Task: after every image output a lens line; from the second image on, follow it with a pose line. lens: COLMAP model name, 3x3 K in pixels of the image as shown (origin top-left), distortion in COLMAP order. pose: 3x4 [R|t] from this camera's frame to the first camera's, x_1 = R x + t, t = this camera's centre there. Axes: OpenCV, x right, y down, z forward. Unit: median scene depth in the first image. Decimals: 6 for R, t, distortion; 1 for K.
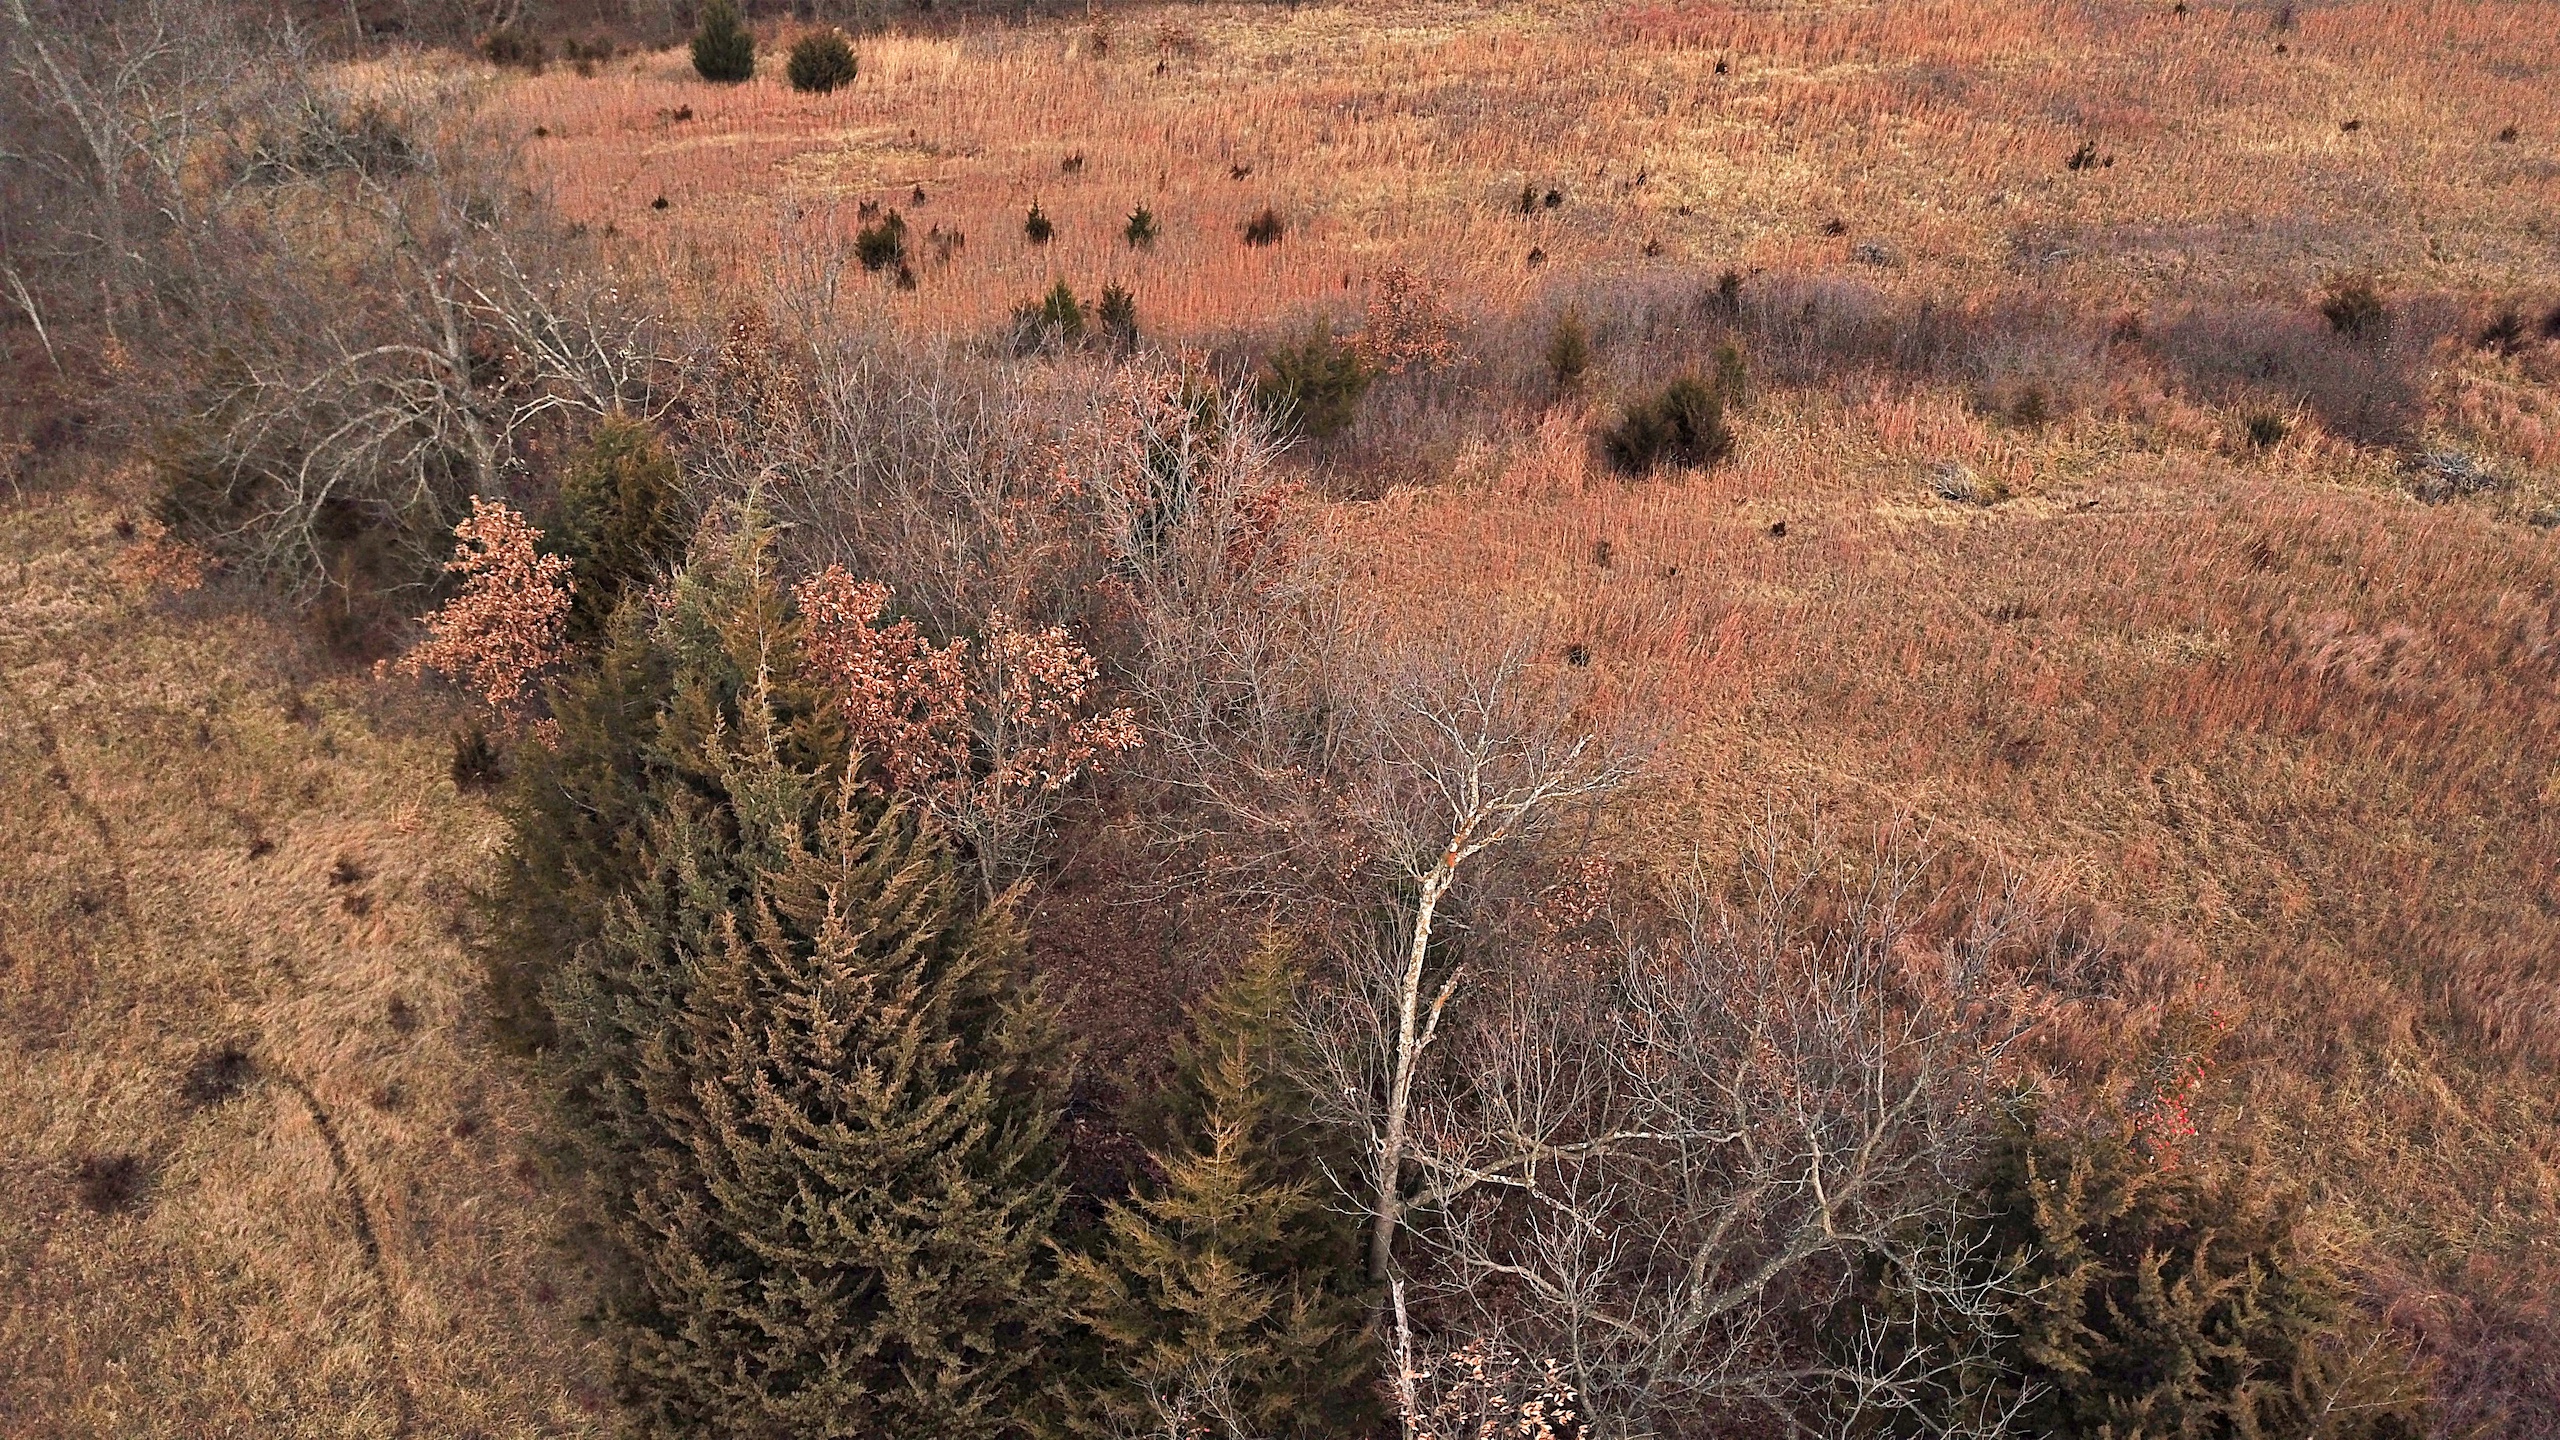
lens RADIAL K [[1963.5, 0, 1283.6], [0, 1963.5, 720.2], [0, 0, 1]] dist [0.007459, -0.001984]
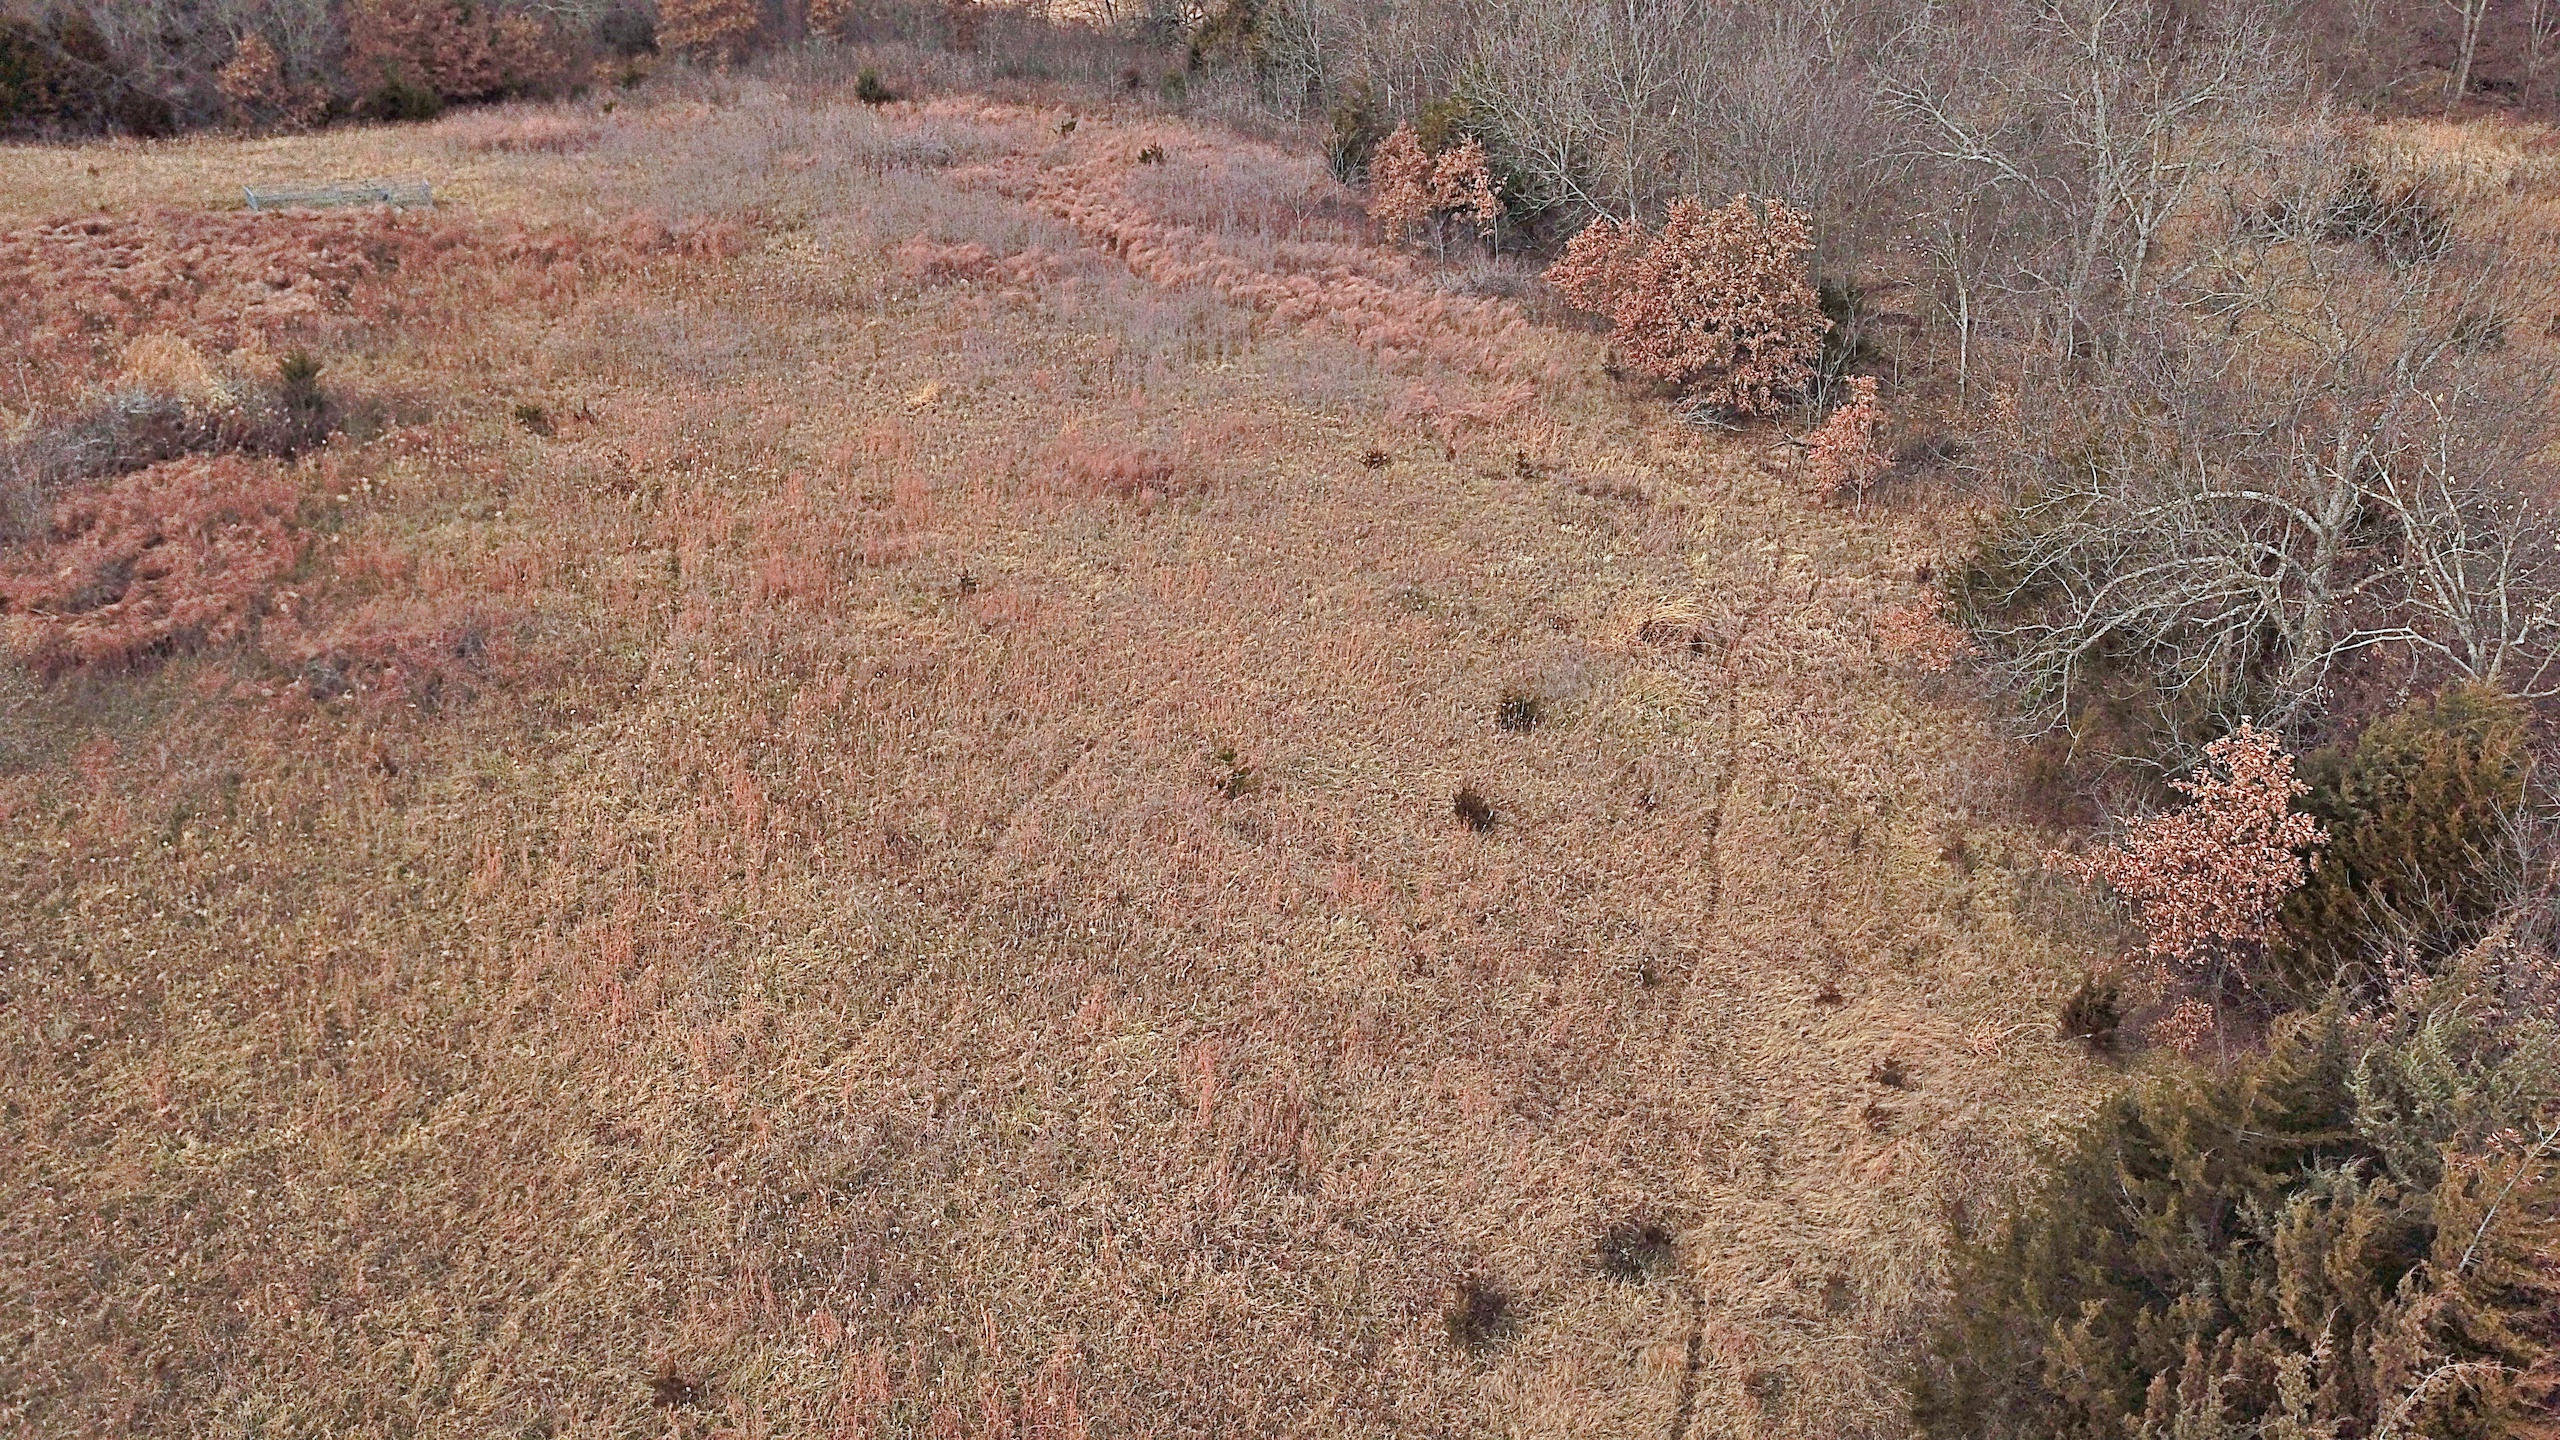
lens RADIAL K [[1963.5, 0, 1285.4], [0, 1963.5, 725.5], [0, 0, 1]] dist [0.007459, -0.001984]
pose [[0.575186, 0.386045, -0.721200, -0.056998], [-0.385455, 0.905533, 0.177299, -0.102616], [0.721516, 0.176010, 0.669653, 0.179795]]
